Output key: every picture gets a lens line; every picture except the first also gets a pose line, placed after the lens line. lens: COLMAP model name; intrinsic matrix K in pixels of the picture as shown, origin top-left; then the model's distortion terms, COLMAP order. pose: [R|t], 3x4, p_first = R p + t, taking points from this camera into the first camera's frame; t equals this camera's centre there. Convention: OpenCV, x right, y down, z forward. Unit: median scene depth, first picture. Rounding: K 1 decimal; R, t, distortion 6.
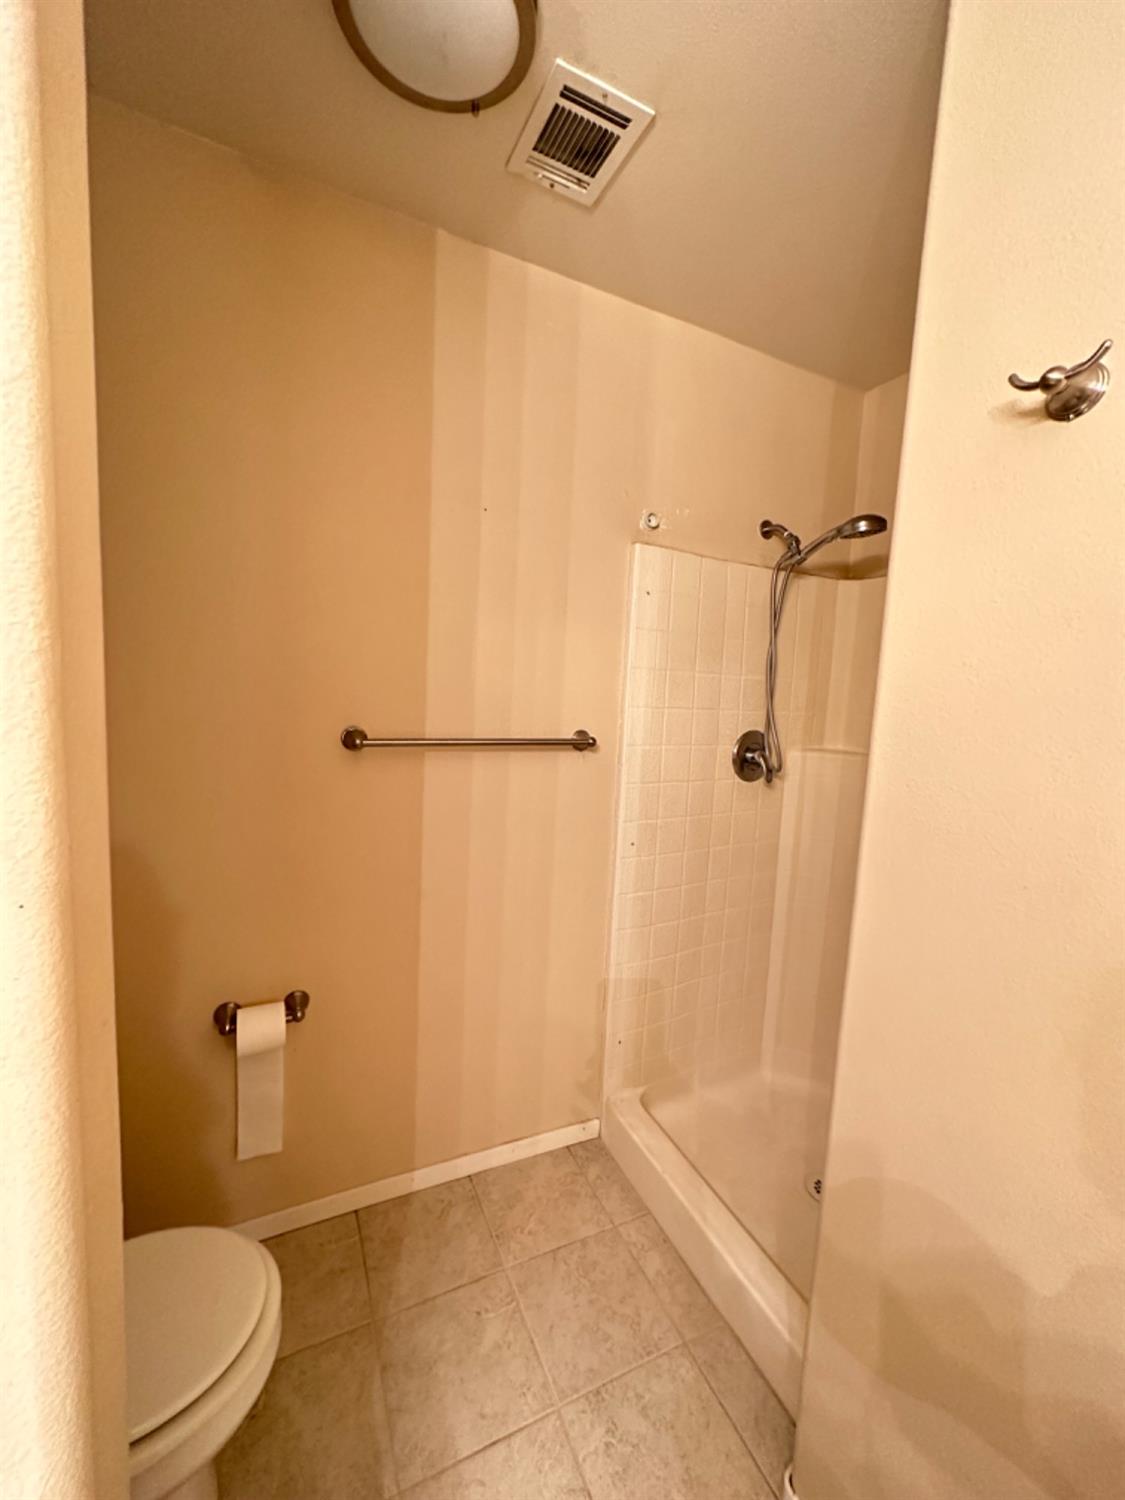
lens RADIAL K [[603.4, 0, 563.3], [0, 603.4, 746.3], [0, 0, 1]] dist [0.000584, 0.000631]
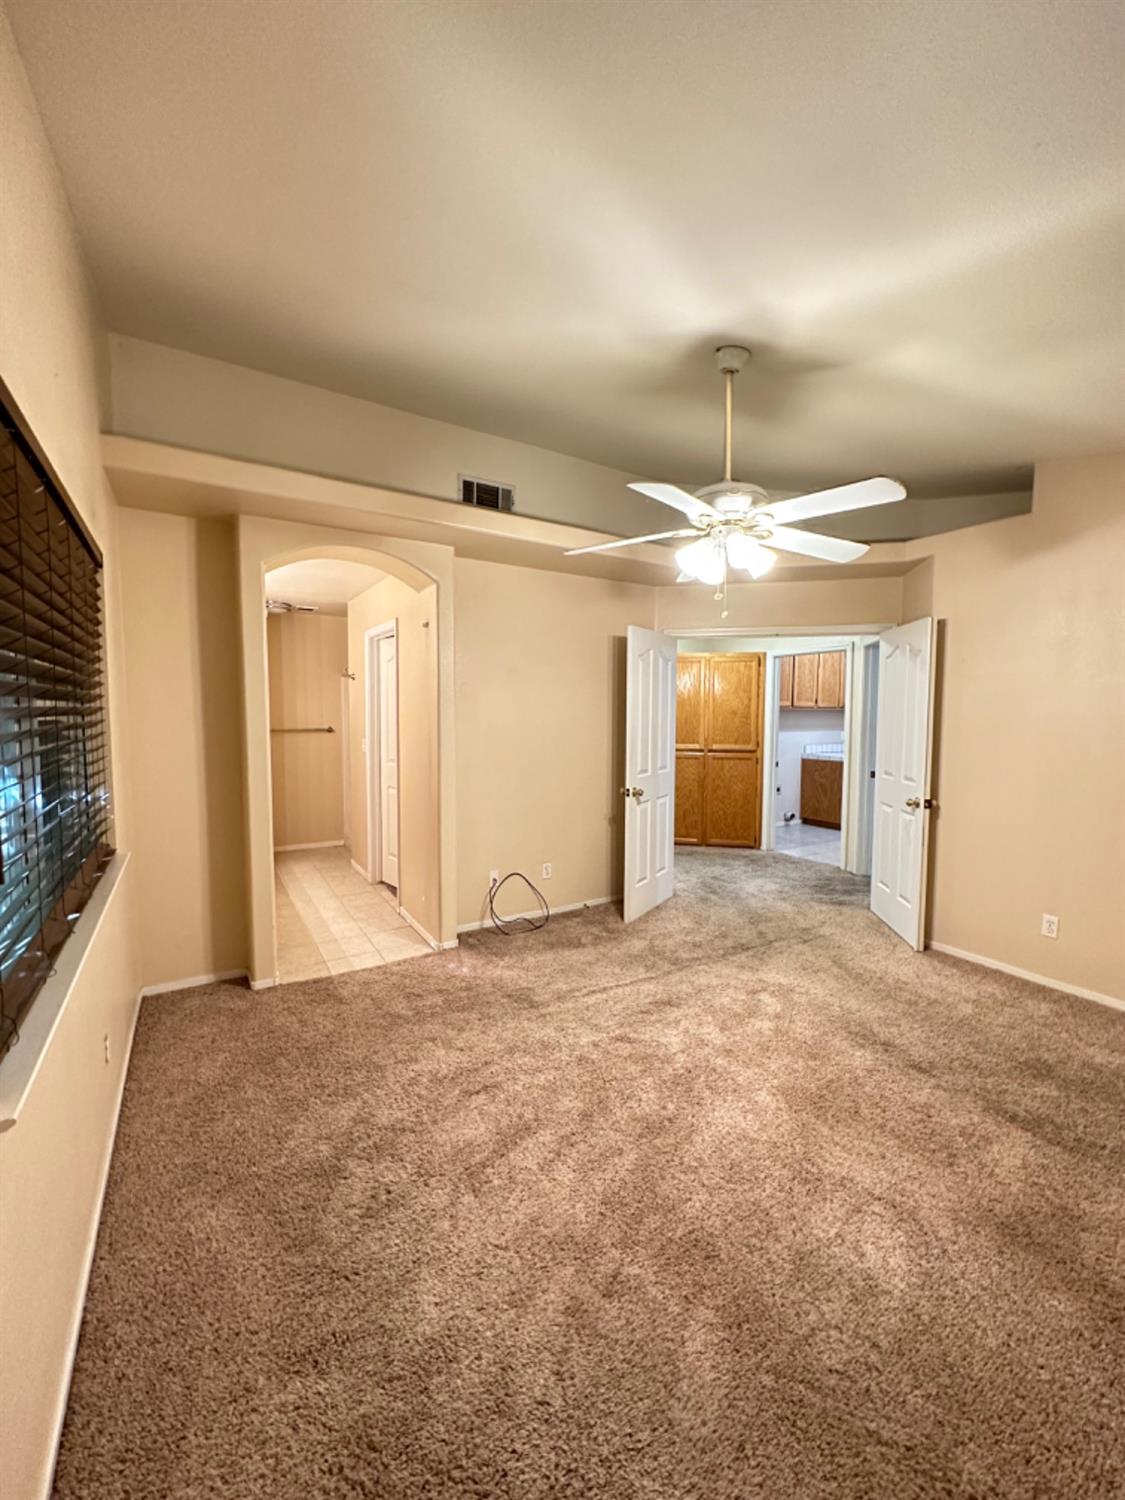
lens RADIAL K [[603.4, 0, 563.3], [0, 603.4, 746.3], [0, 0, 1]] dist [0.000584, 0.000631]
pose [[0.991791, -0.051959, 0.116839, 1.158744], [0.056843, 0.997626, -0.038864, 0.363023], [-0.114542, 0.045186, 0.992390, -3.231762]]
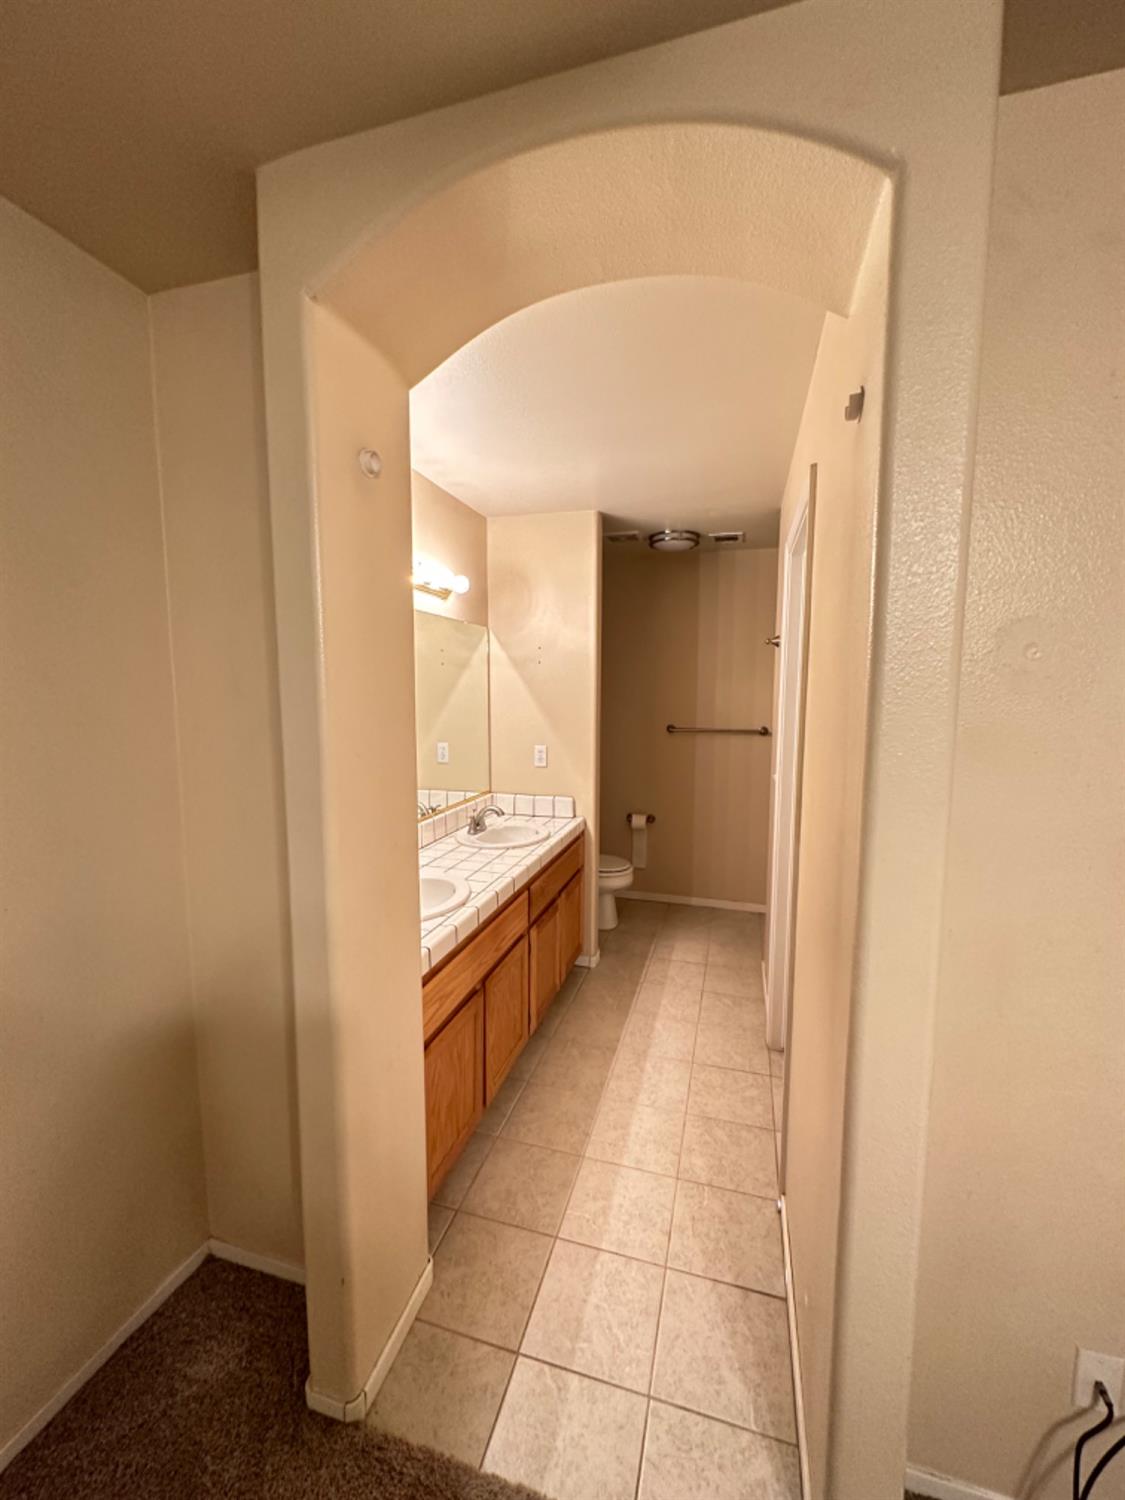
lens RADIAL K [[603.4, 0, 563.3], [0, 603.4, 746.3], [0, 0, 1]] dist [0.000584, 0.000631]
pose [[0.758309, 0.019301, -0.651609, 1.109550], [-0.038573, 0.999139, -0.015293, 0.132352], [0.650753, 0.036732, 0.758401, -1.474454]]
